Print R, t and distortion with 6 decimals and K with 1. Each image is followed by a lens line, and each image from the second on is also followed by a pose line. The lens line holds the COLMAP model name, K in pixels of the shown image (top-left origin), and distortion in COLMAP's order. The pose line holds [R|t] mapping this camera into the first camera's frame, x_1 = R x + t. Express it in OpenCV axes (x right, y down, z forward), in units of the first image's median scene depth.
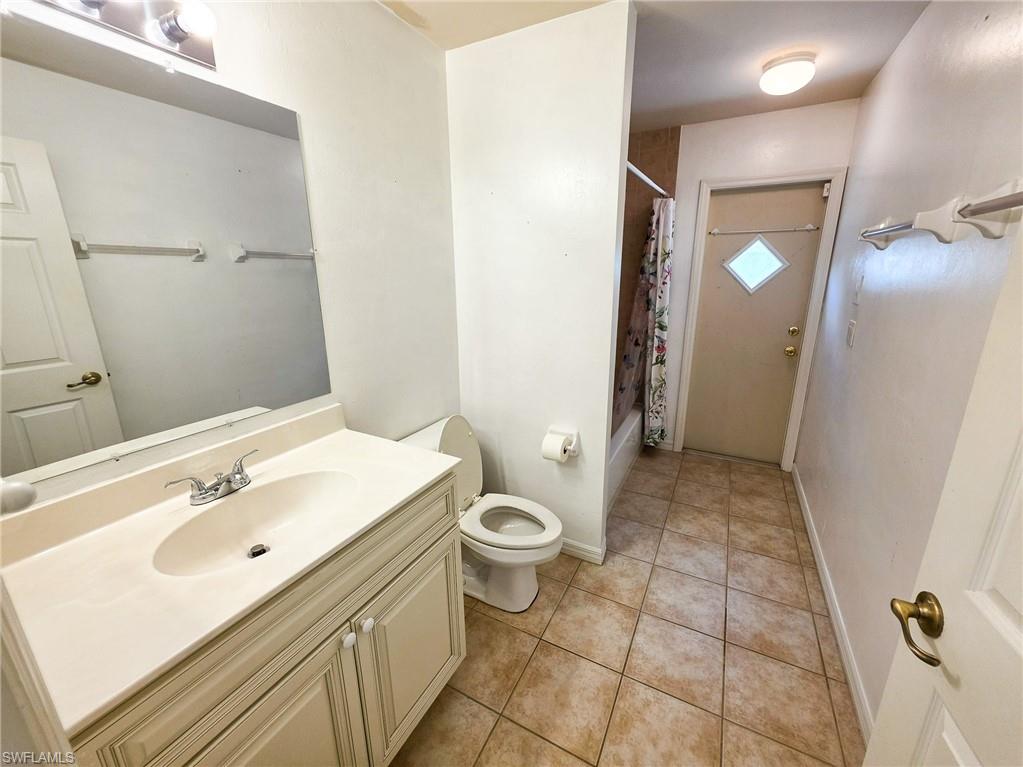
lens RADIAL K [[410.6, 0, 514.4], [0, 410.6, 384.1], [0, 0, 1]] dist [-0.003318, 0.000535]
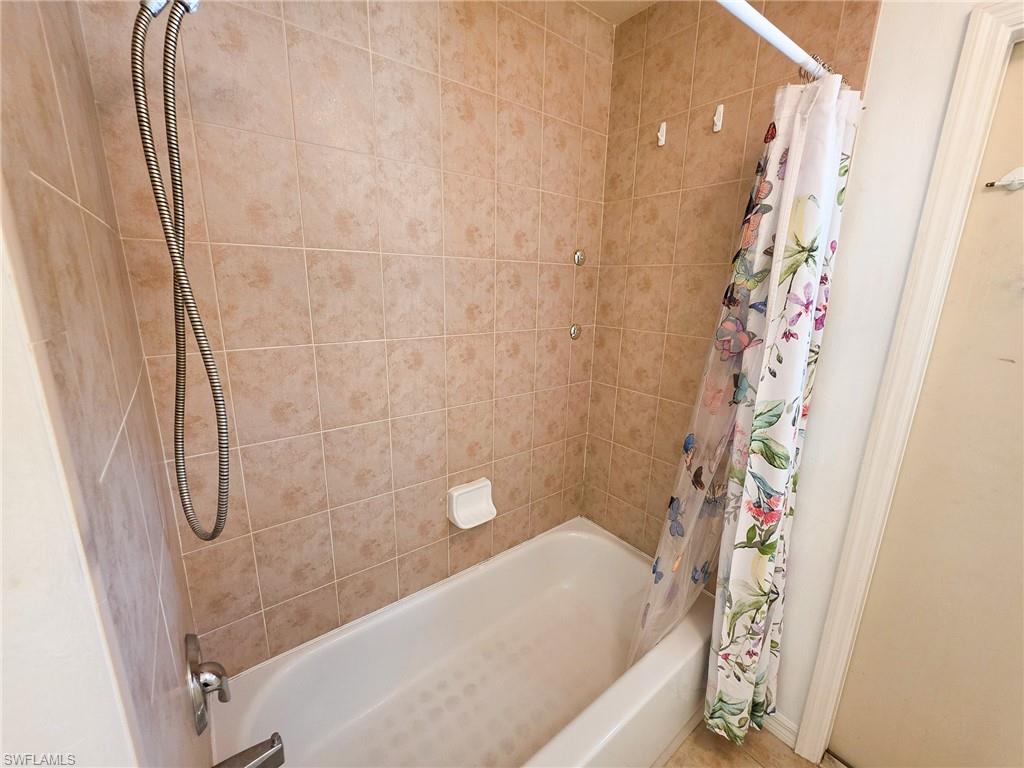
lens RADIAL K [[411.0, 0, 506.9], [0, 411.0, 379.9], [0, 0, 1]] dist [-0.003318, 0.000535]
pose [[0.909253, 0.118376, -0.399056, 0.284857], [-0.130754, 0.991407, -0.003835, -0.172293], [0.395173, 0.055665, 0.916918, 0.578945]]
